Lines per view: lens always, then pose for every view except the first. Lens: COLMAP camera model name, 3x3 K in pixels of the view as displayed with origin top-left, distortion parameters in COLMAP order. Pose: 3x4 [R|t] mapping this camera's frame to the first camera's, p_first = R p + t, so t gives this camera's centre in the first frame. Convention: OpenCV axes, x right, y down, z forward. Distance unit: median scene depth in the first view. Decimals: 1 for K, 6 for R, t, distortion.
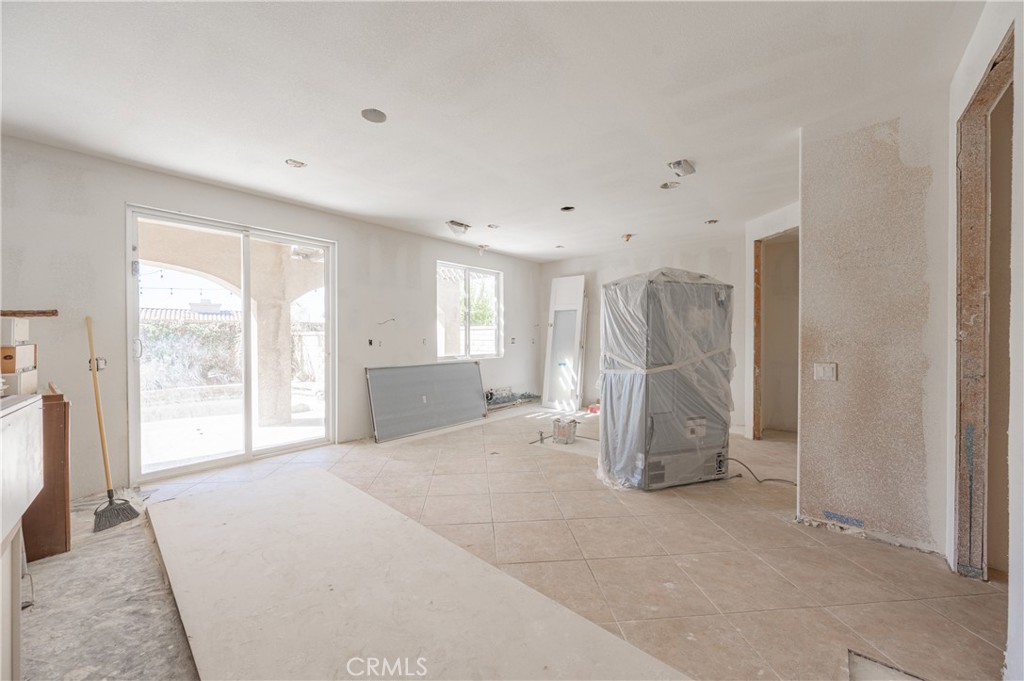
lens RADIAL K [[411.3, 0, 509.9], [0, 411.3, 341.8], [0, 0, 1]] dist [-0.000575, -0.000246]
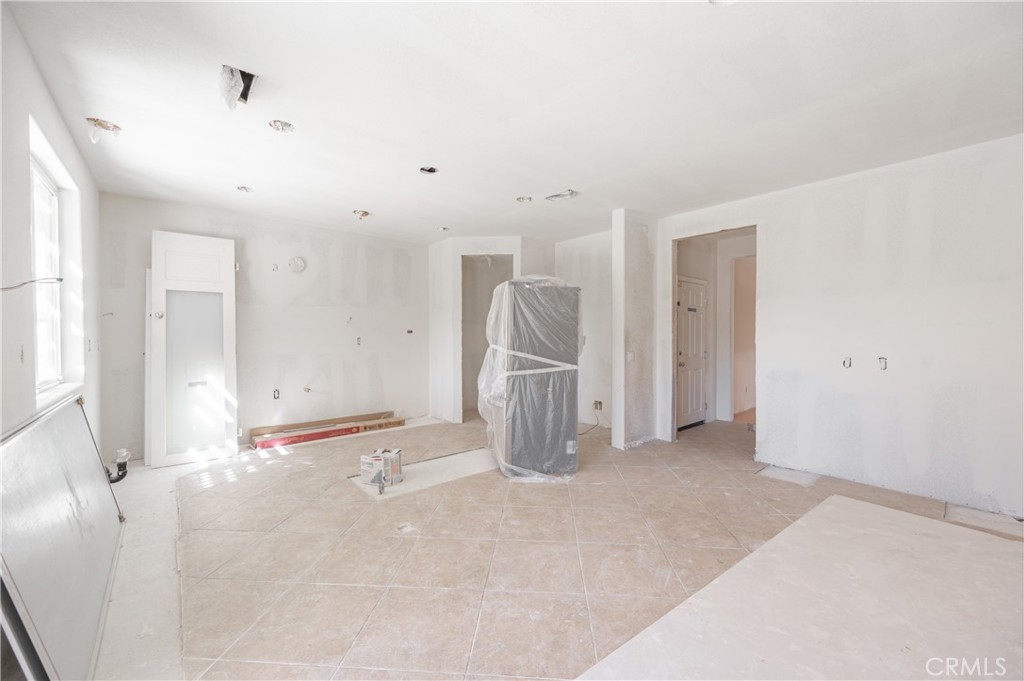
lens RADIAL K [[411.3, 0, 509.9], [0, 411.3, 341.8], [0, 0, 1]] dist [-0.000575, -0.000246]
pose [[0.148861, -0.013126, 0.988771, -0.768385], [0.013591, 0.999845, 0.011227, -0.010908], [-0.988765, 0.011767, 0.149016, 0.946723]]
